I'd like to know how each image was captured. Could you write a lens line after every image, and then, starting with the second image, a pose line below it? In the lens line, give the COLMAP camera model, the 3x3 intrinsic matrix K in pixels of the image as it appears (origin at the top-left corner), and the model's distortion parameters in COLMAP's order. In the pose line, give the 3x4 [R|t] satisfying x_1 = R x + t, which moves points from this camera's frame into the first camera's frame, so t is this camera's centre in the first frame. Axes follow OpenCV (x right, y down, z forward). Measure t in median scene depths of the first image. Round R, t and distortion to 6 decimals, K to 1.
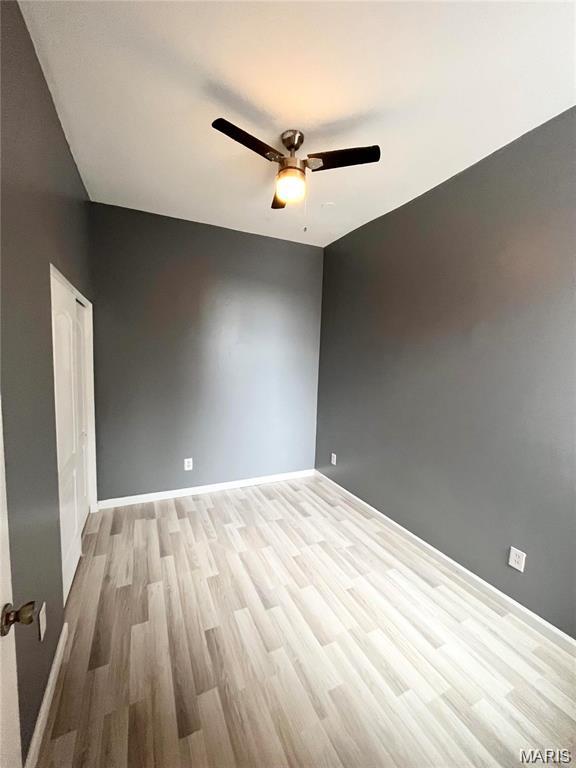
lens RADIAL K [[309.8, 0, 289.1], [0, 309.8, 382.7], [0, 0, 1]] dist [-0.004030, 0.000108]
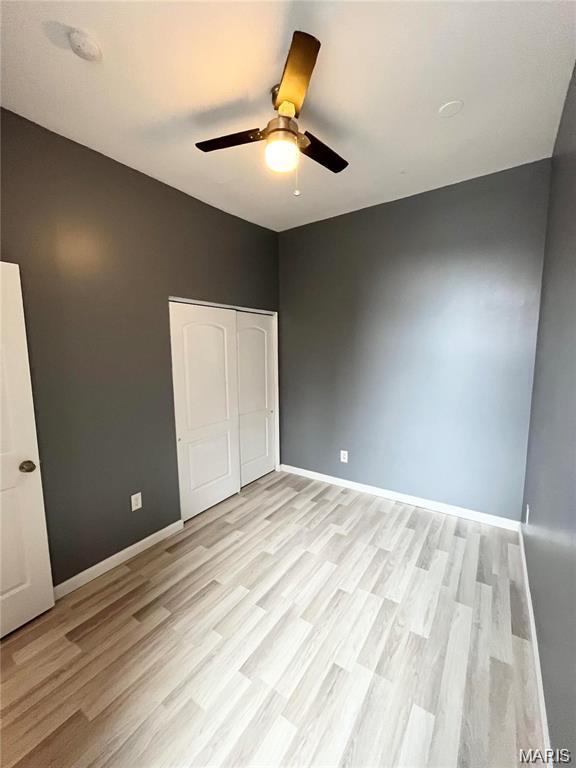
lens RADIAL K [[309.8, 0, 289.1], [0, 309.8, 382.7], [0, 0, 1]] dist [-0.004030, 0.000108]
pose [[0.511236, 0.062596, -0.857158, 0.589488], [-0.049622, 0.997830, 0.043272, -0.017393], [0.858006, 0.020412, 0.513233, 0.426441]]
